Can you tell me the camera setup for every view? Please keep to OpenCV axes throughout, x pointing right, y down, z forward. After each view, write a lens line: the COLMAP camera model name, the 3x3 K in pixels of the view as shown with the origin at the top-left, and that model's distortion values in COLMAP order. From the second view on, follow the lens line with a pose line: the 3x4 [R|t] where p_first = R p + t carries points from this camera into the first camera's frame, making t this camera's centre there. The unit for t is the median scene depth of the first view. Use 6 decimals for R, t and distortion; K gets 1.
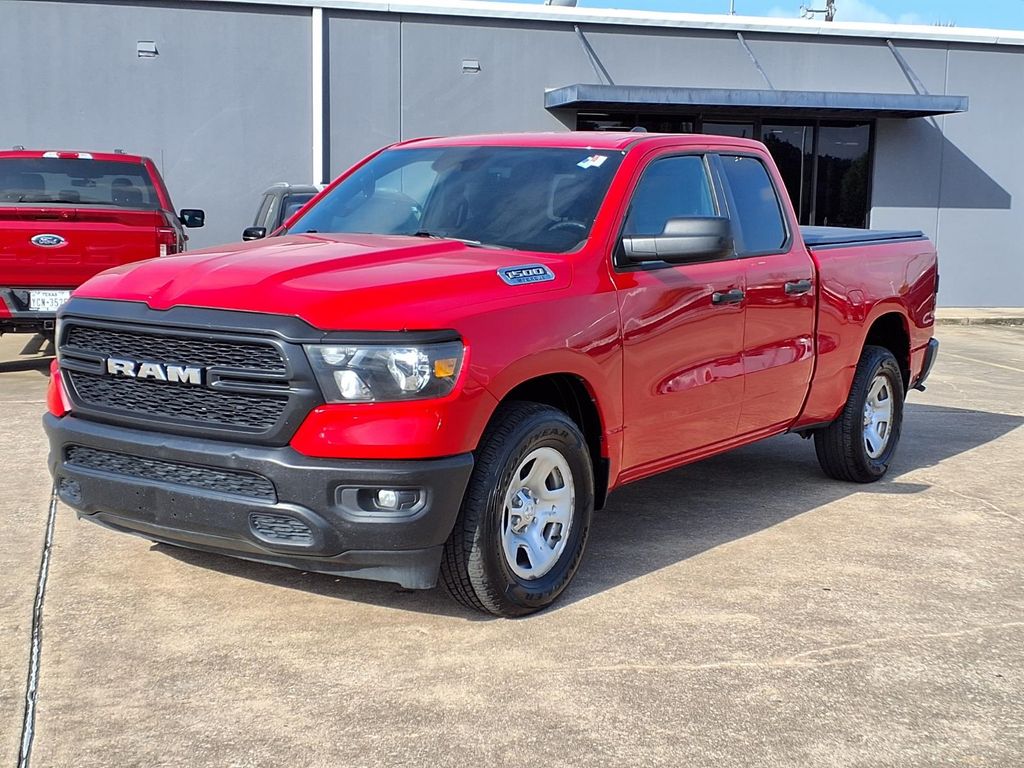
lens RADIAL K [[1529.2, 0, 507.9], [0, 1529.2, 392.0], [0, 0, 1]] dist [0.094689, 0.000000]
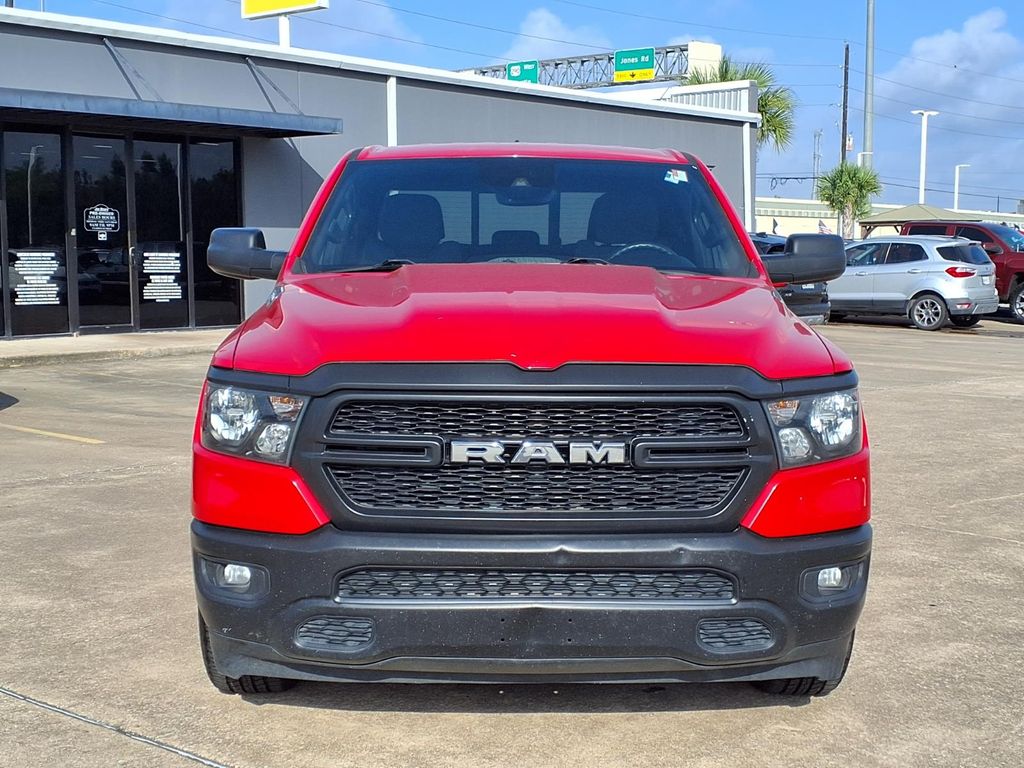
lens RADIAL K [[1529.2, 0, 511.4], [0, 1529.2, 379.0], [0, 0, 1]] dist [0.094689, 0.000000]
pose [[0.799856, -0.068007, 0.596326, -0.668469], [0.080697, 0.996724, 0.005430, -0.053165], [-0.594742, 0.043778, 0.802724, 0.401696]]
